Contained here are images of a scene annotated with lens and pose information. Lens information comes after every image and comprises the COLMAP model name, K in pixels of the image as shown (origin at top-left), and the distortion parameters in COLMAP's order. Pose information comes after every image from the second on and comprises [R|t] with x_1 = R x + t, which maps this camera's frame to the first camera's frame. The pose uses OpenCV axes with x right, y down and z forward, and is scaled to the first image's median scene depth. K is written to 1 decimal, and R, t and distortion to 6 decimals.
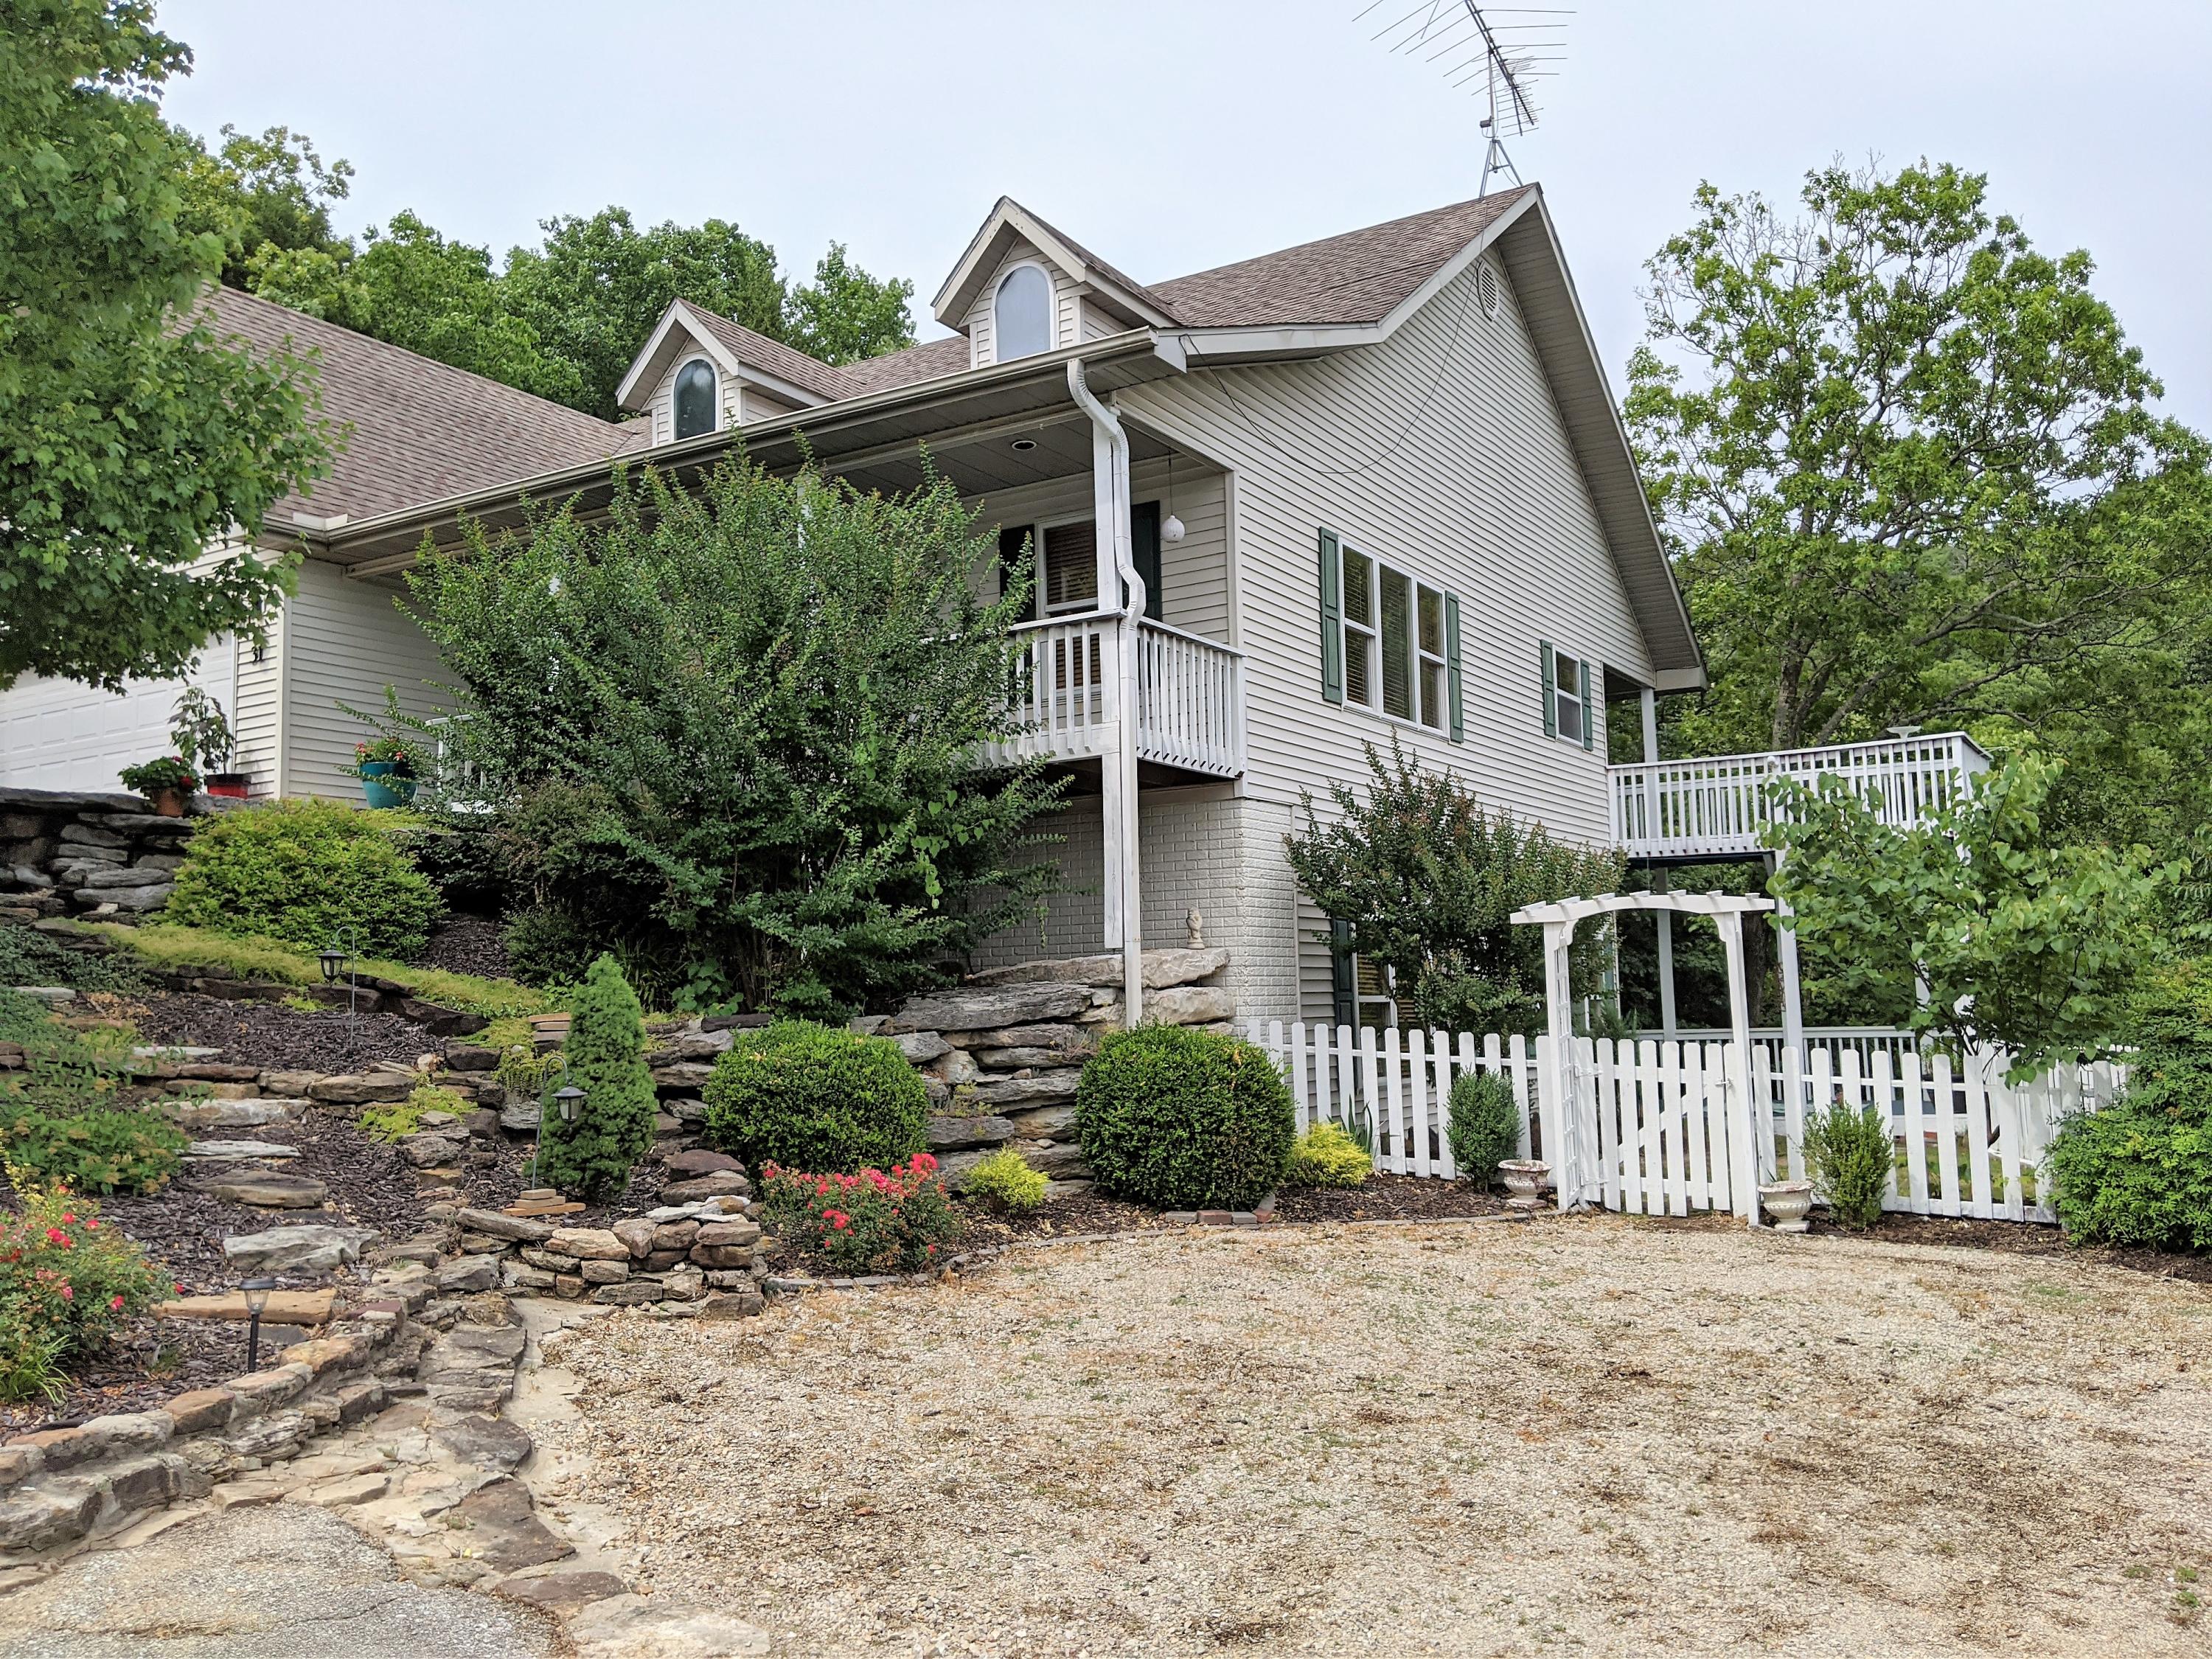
lens RADIAL K [[1744.4, 0, 1106.0], [0, 1744.4, 829.5], [0, 0, 1]] dist [0.070942, -0.067663]
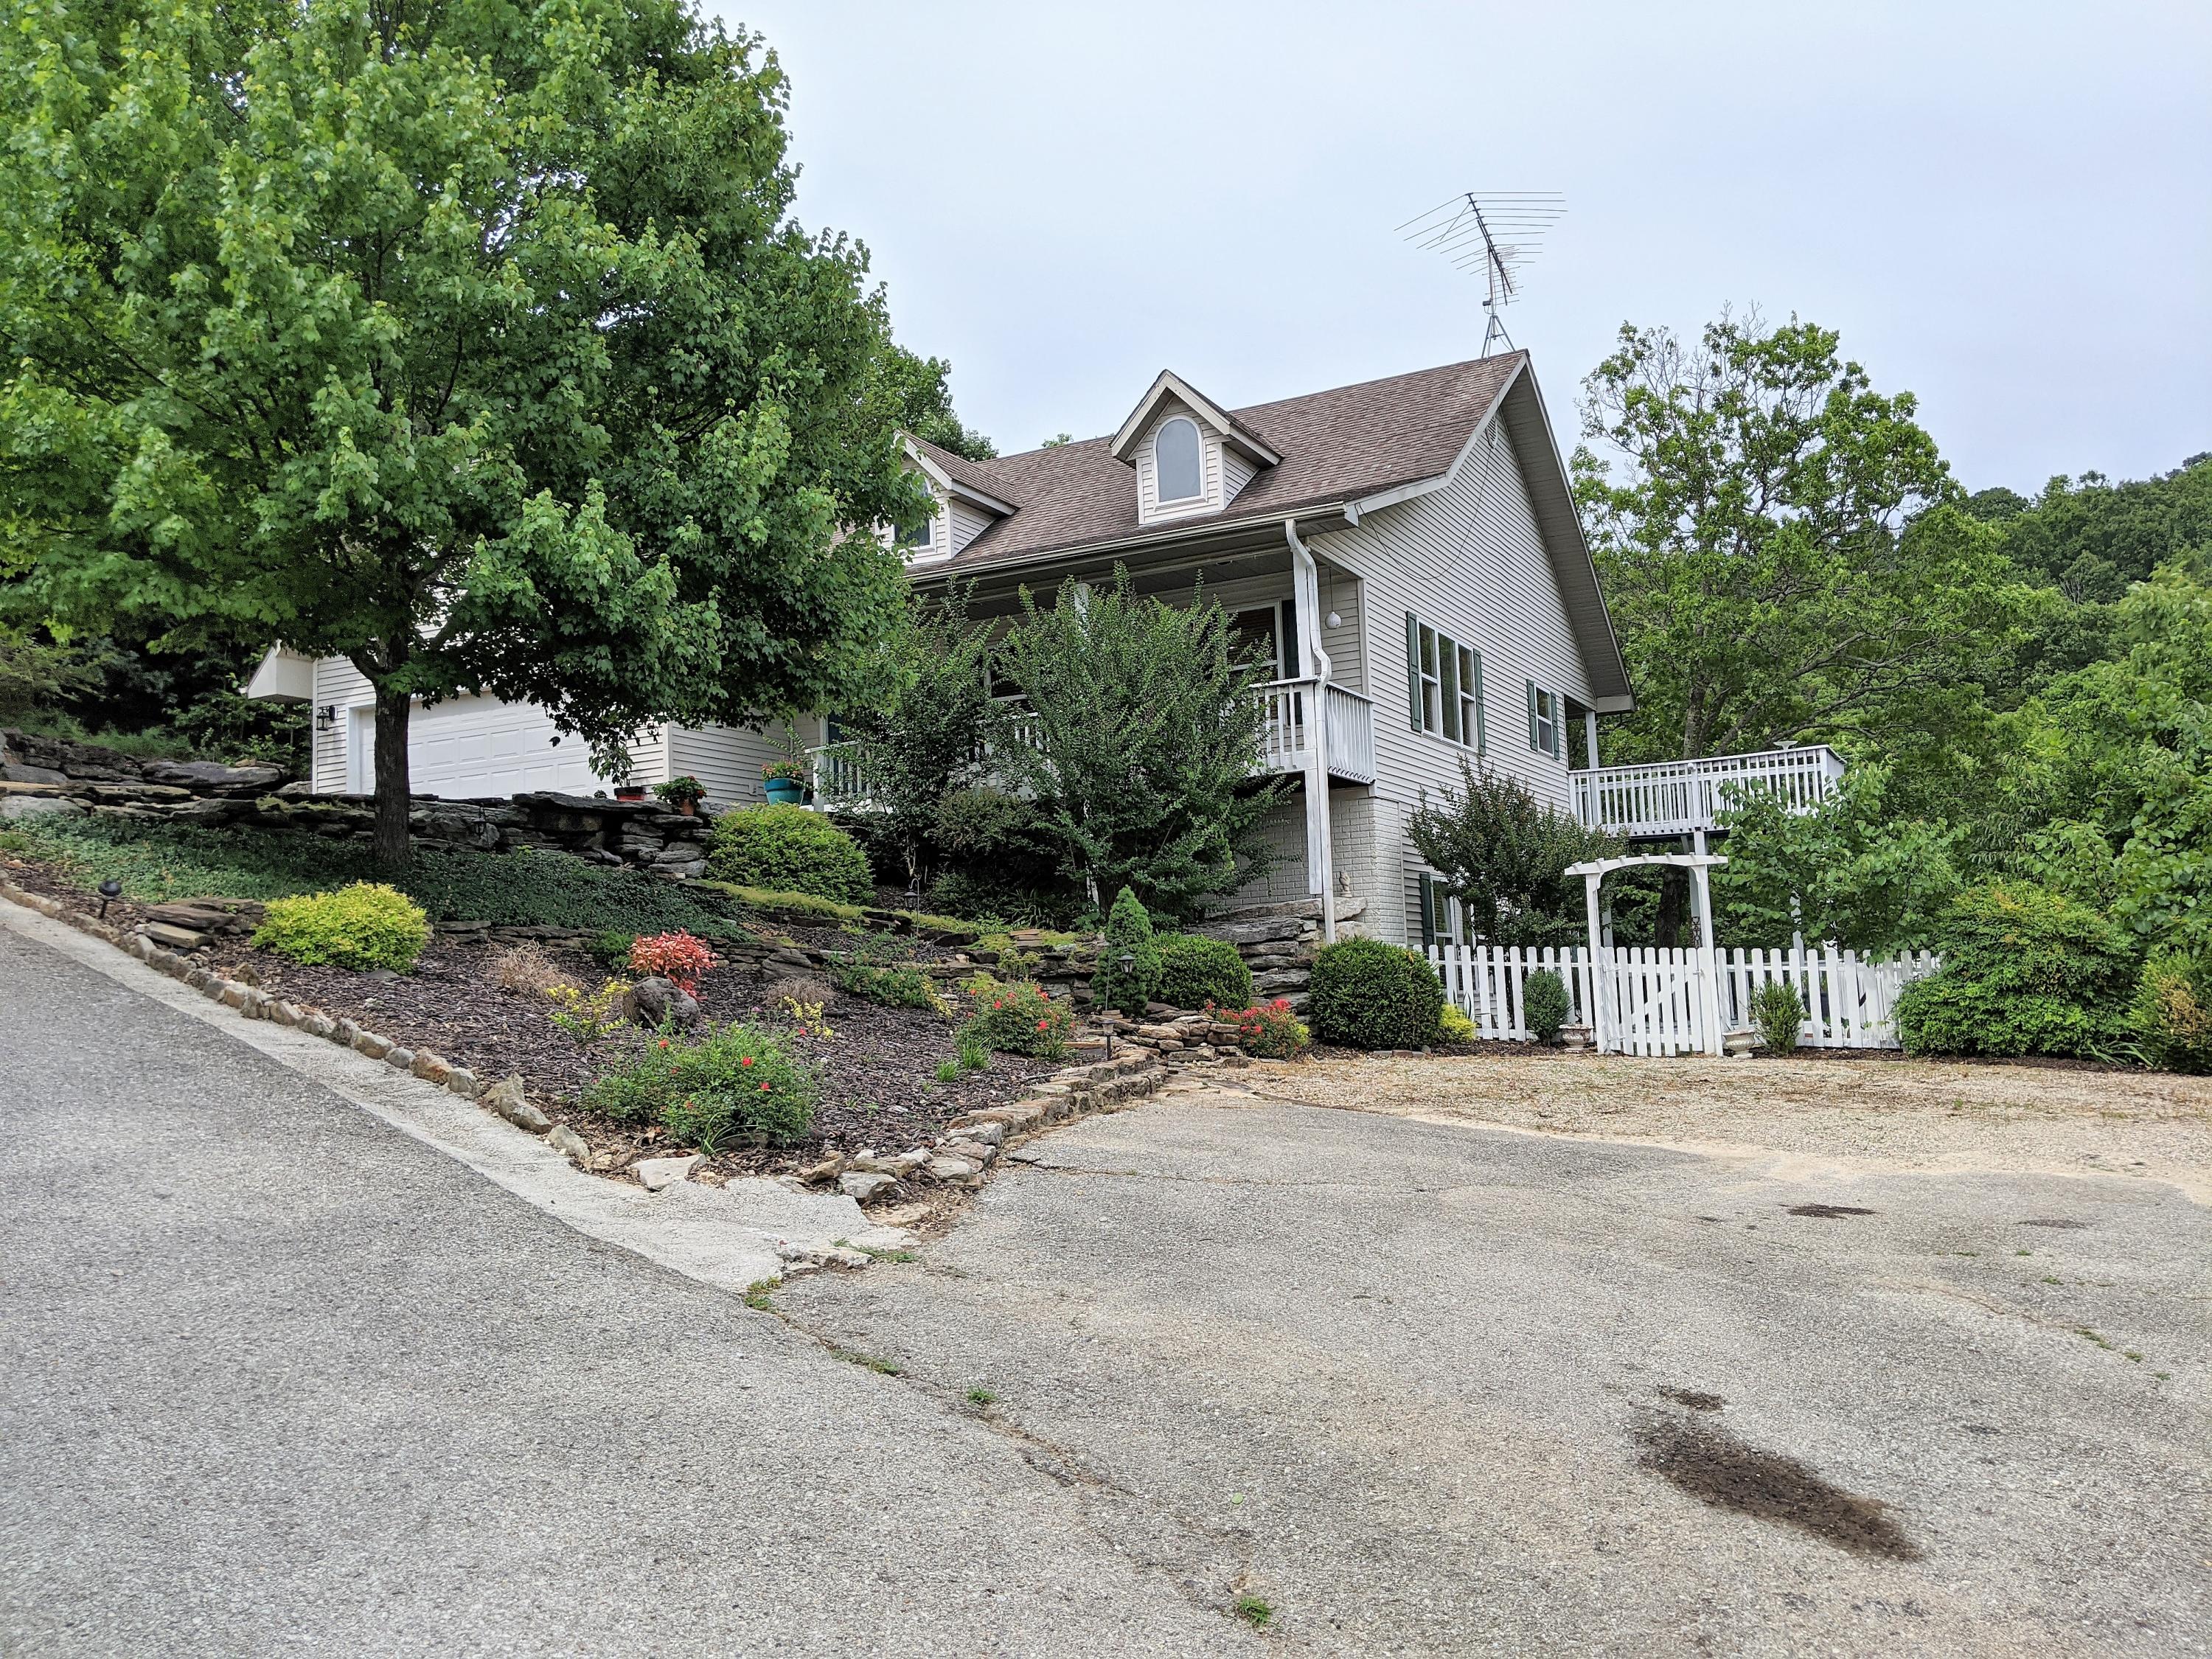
lens RADIAL K [[1777.7, 0, 1106.0], [0, 1777.7, 829.5], [0, 0, 1]] dist [0.118078, -0.141506]
pose [[0.996290, -0.011041, 0.085345, -0.279301], [0.011153, 0.999937, -0.000837, 0.008431], [-0.085331, 0.001785, 0.996351, -0.503487]]
